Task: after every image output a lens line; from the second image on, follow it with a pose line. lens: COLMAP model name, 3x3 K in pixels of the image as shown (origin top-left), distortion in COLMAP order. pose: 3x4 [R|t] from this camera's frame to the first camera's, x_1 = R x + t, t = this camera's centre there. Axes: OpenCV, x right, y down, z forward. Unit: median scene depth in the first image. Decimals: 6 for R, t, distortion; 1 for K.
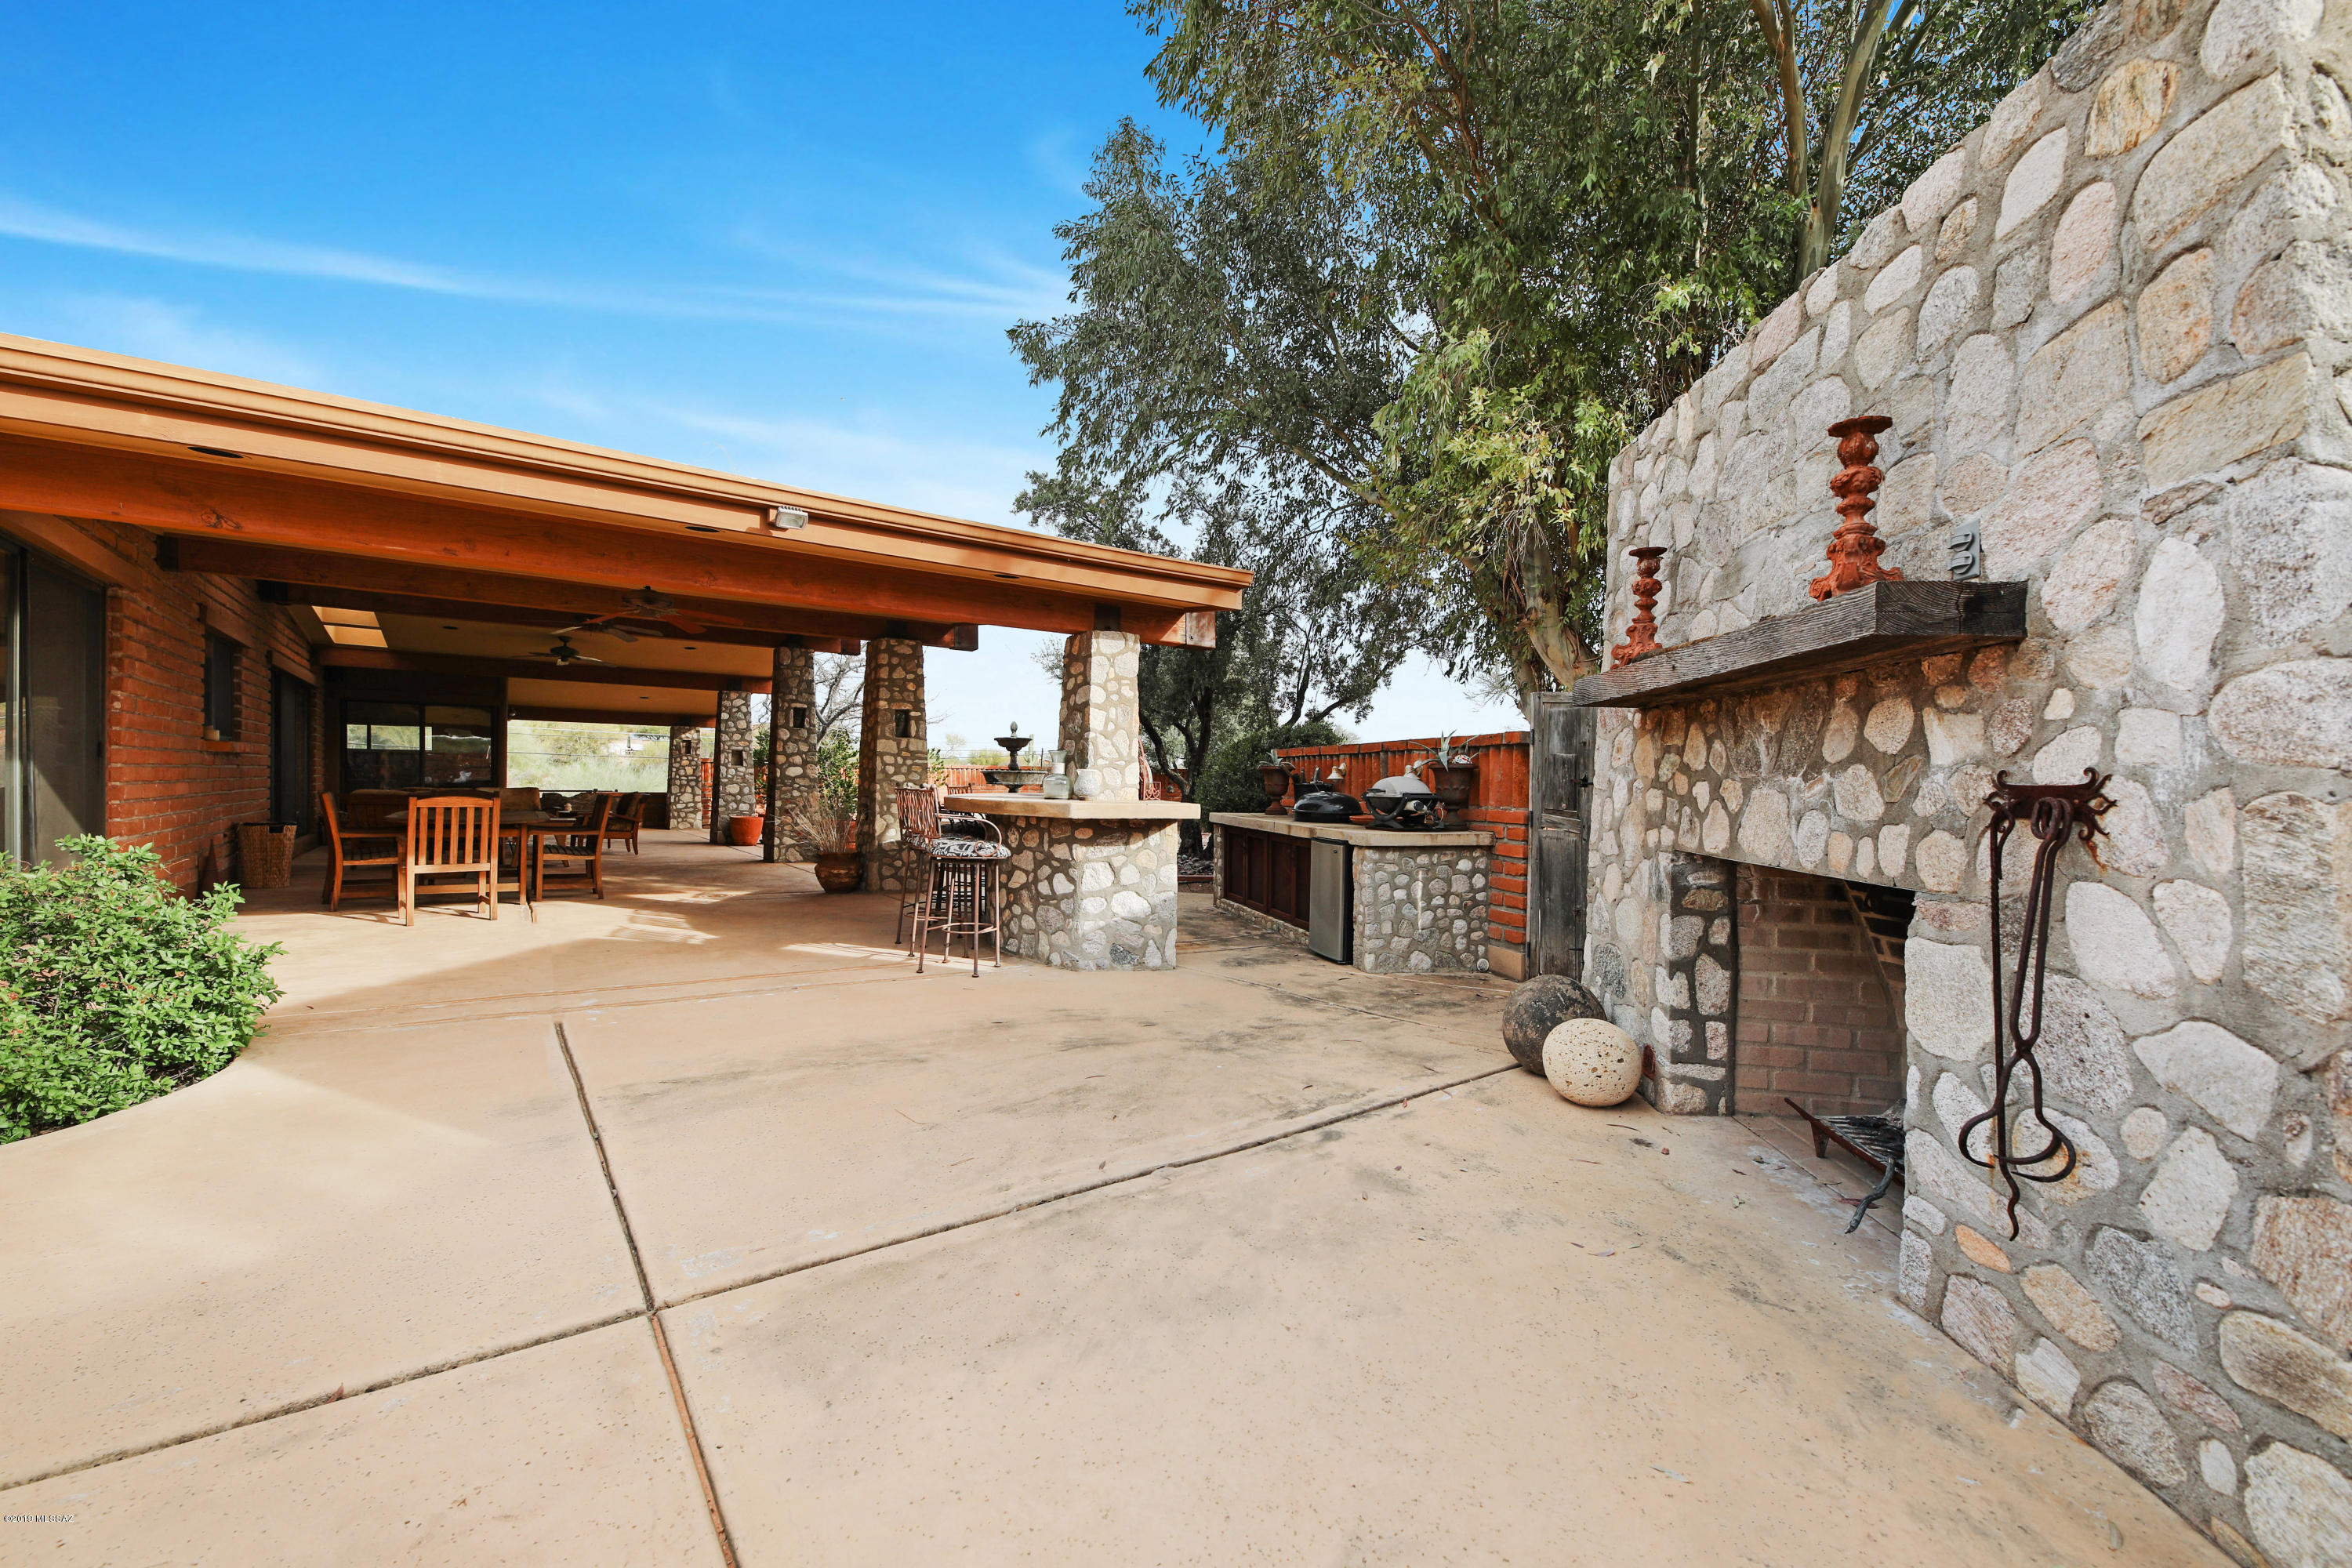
lens RADIAL K [[944.0, 0, 1178.9], [0, 944.0, 803.4], [0, 0, 1]] dist [-0.002731, -0.000189]
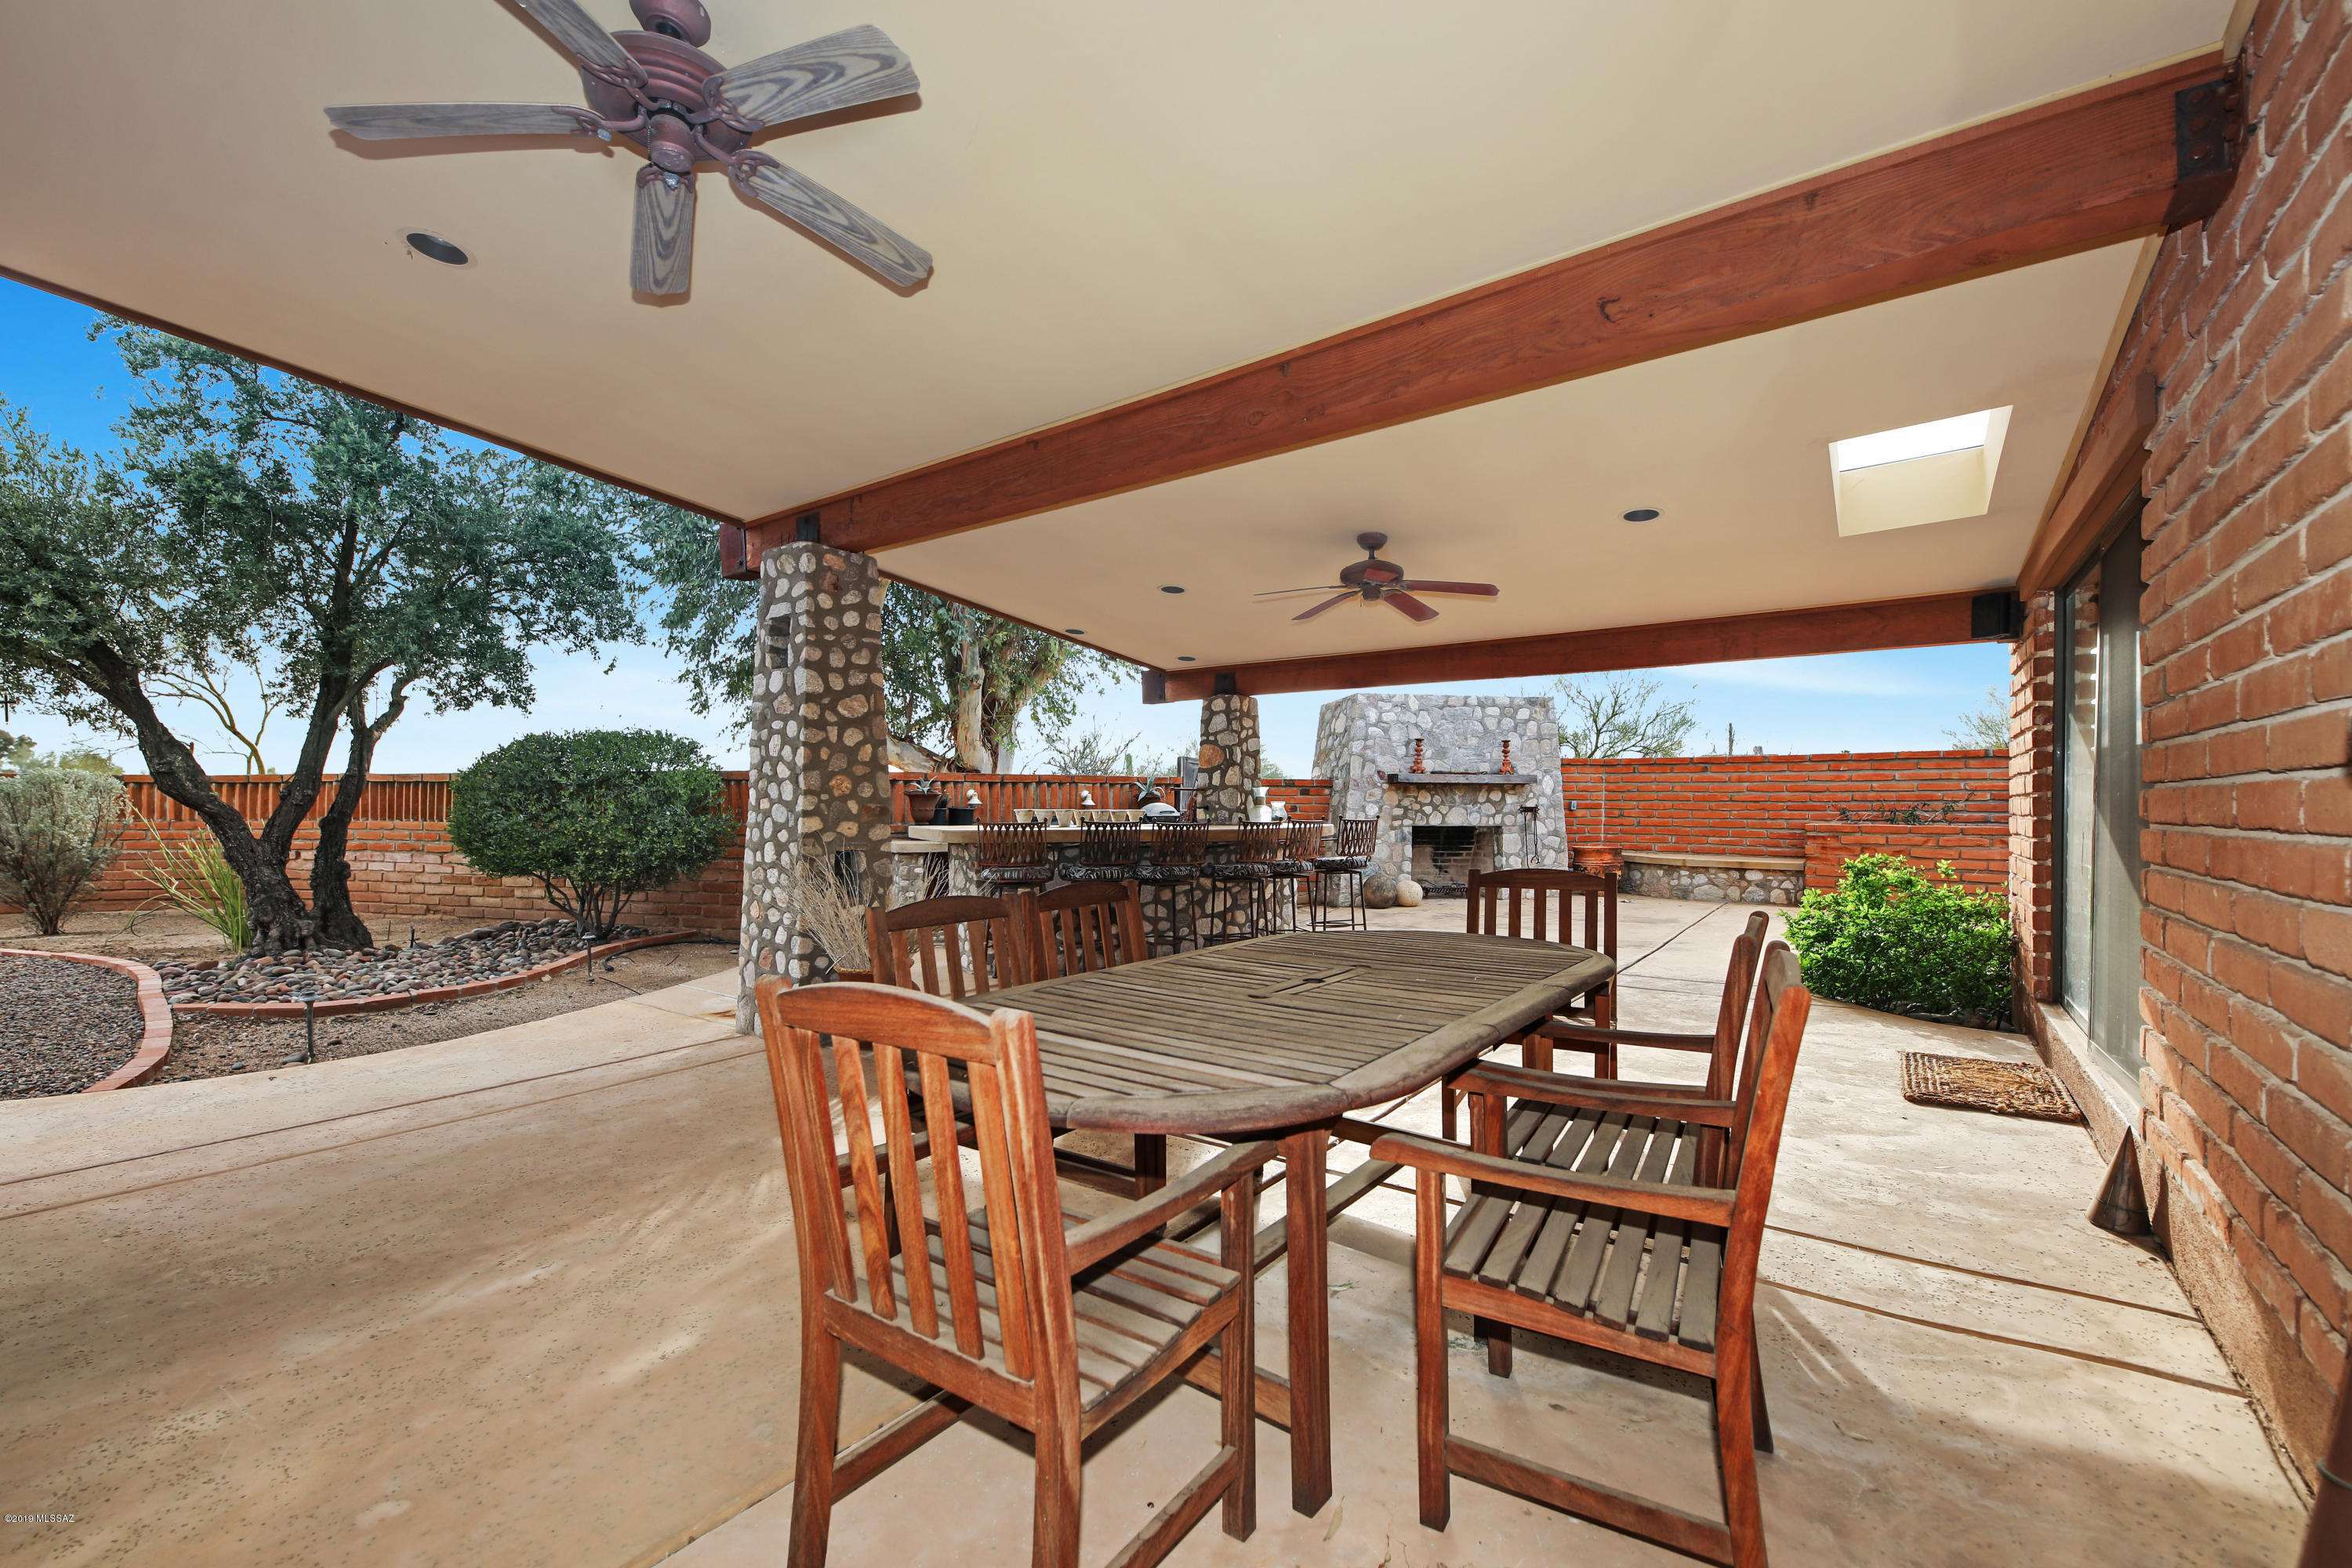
lens RADIAL K [[944.0, 0, 1179.3], [0, 944.0, 798.3], [0, 0, 1]] dist [-0.002731, -0.000189]
pose [[-0.282980, -0.009117, 0.959083, -1.216748], [0.015995, 0.999771, 0.014223, -0.054376], [-0.958993, 0.019365, -0.282769, 1.333452]]
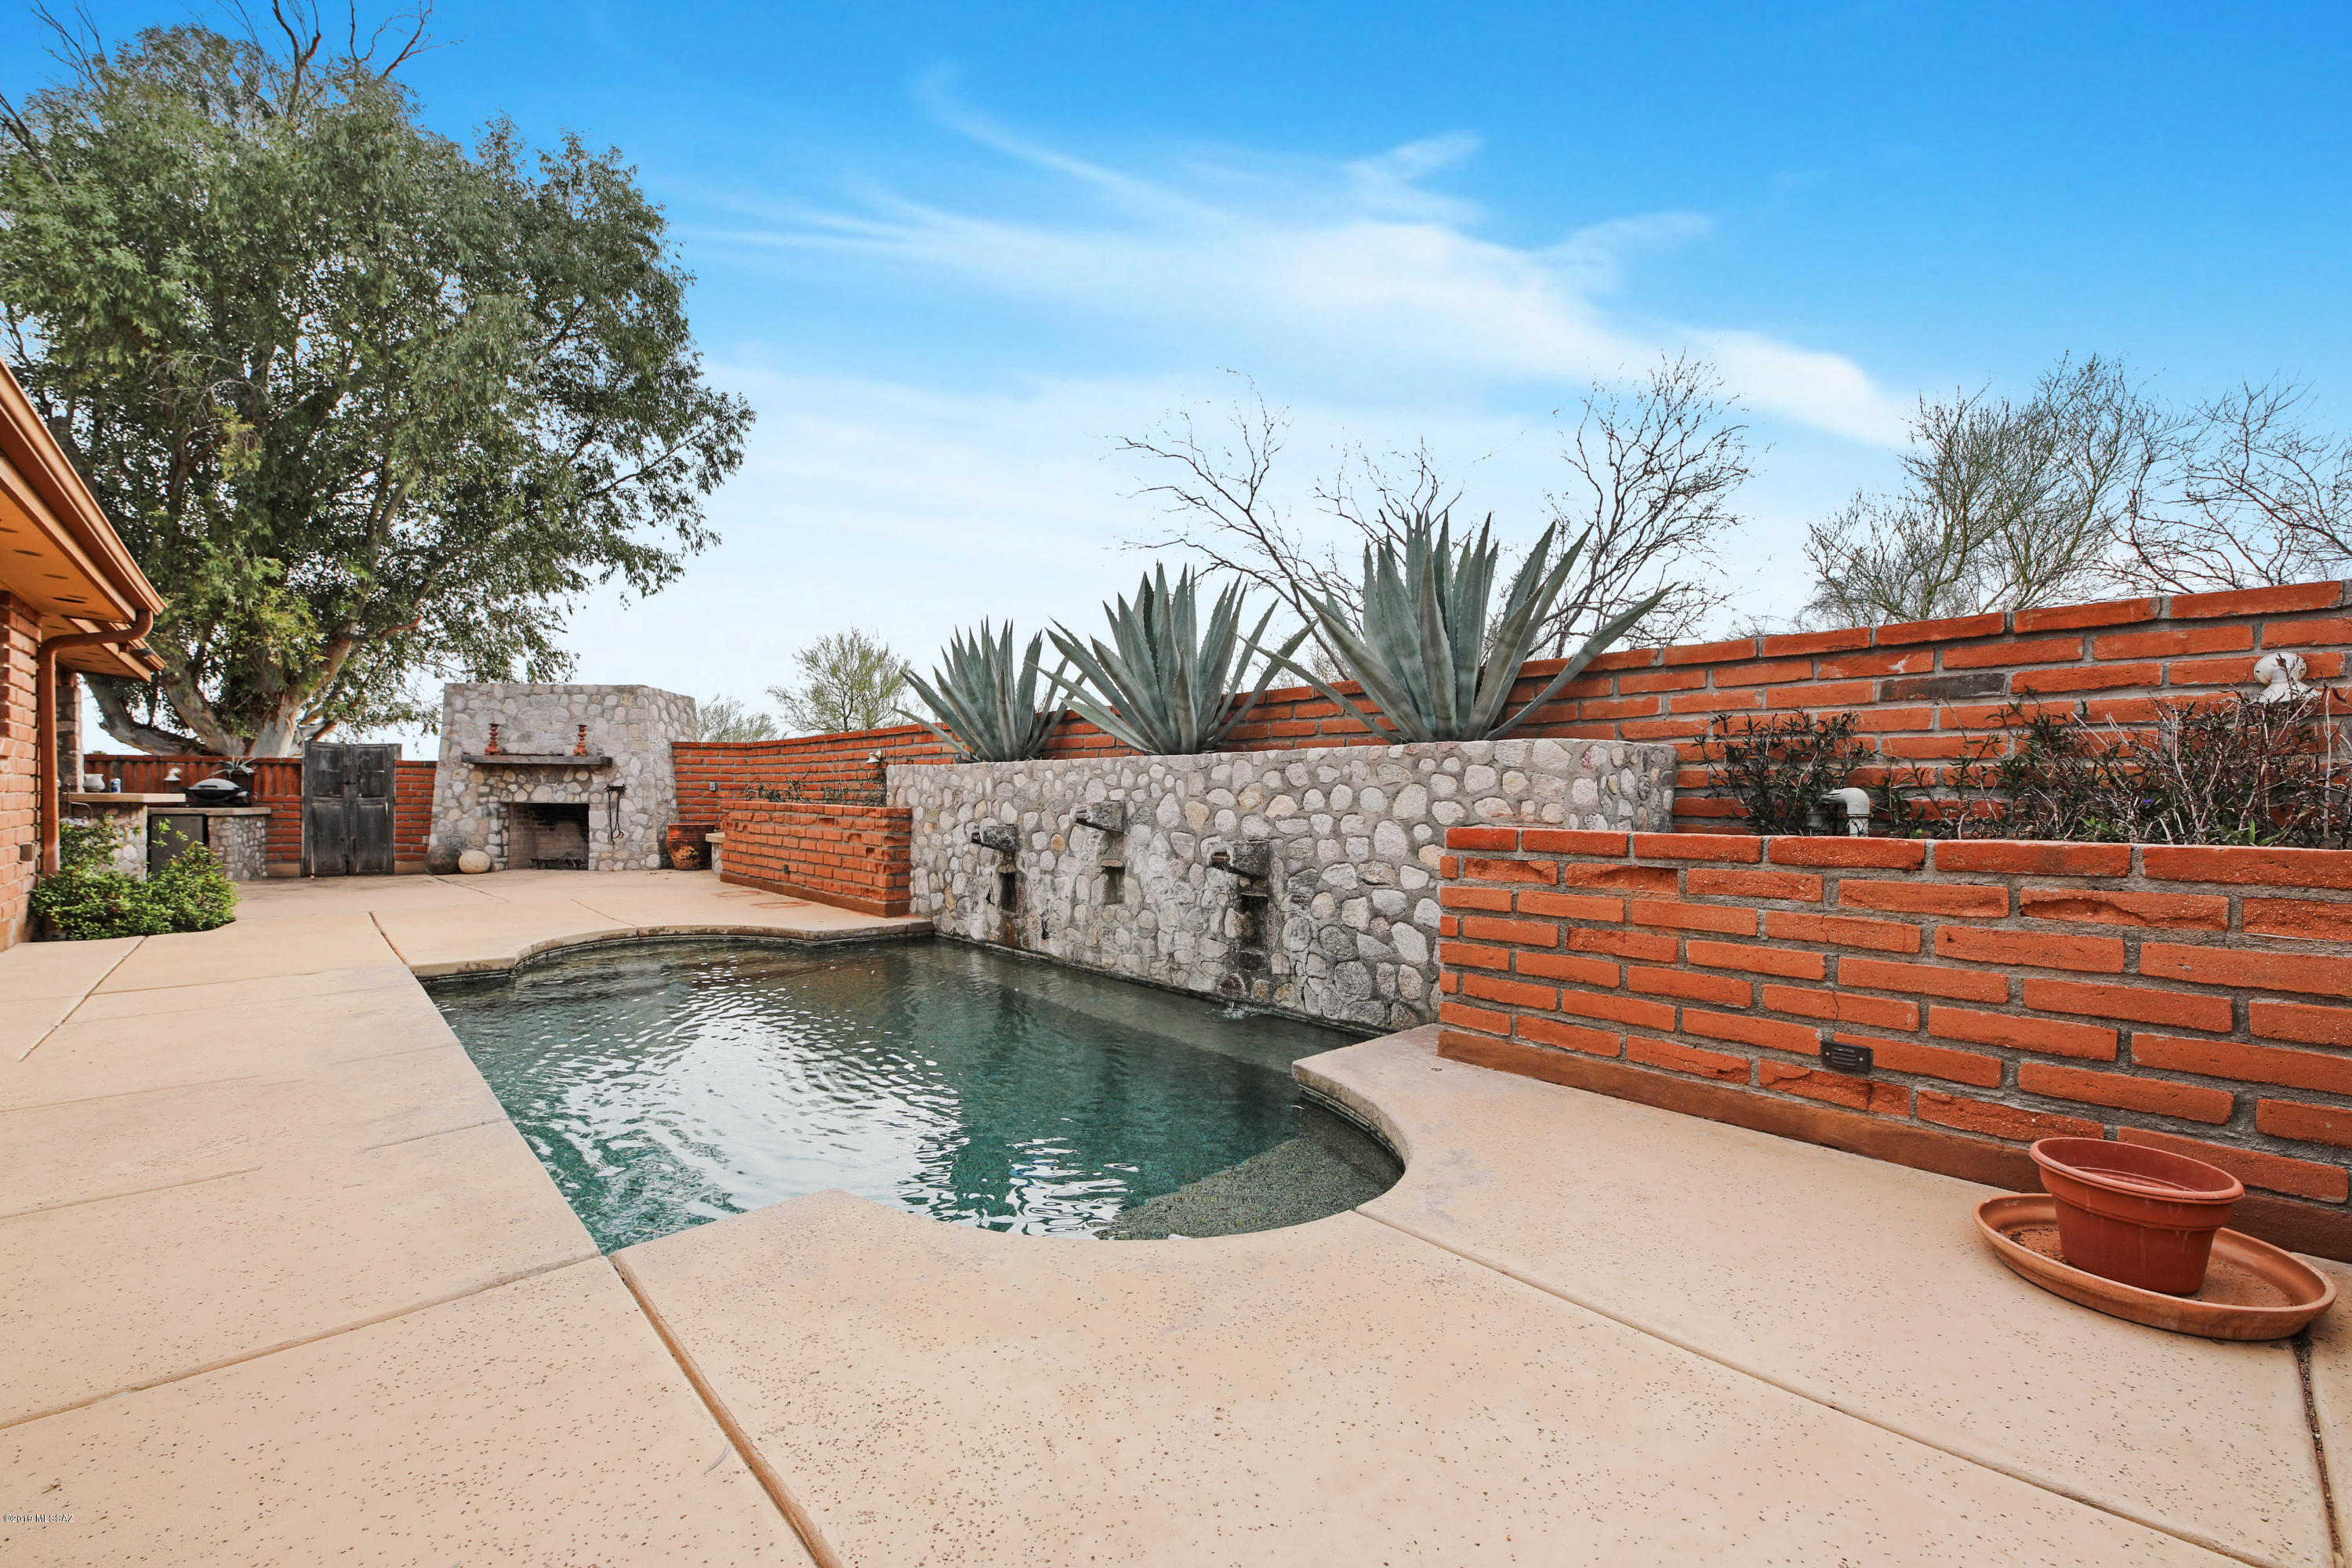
lens RADIAL K [[944.0, 0, 1171.3], [0, 944.0, 807.0], [0, 0, 1]] dist [-0.002731, -0.000189]
pose [[-0.126724, -0.018724, 0.991761, -1.731169], [0.011862, 0.999722, 0.020390, 0.010979], [-0.991867, 0.014348, -0.126467, -0.589398]]
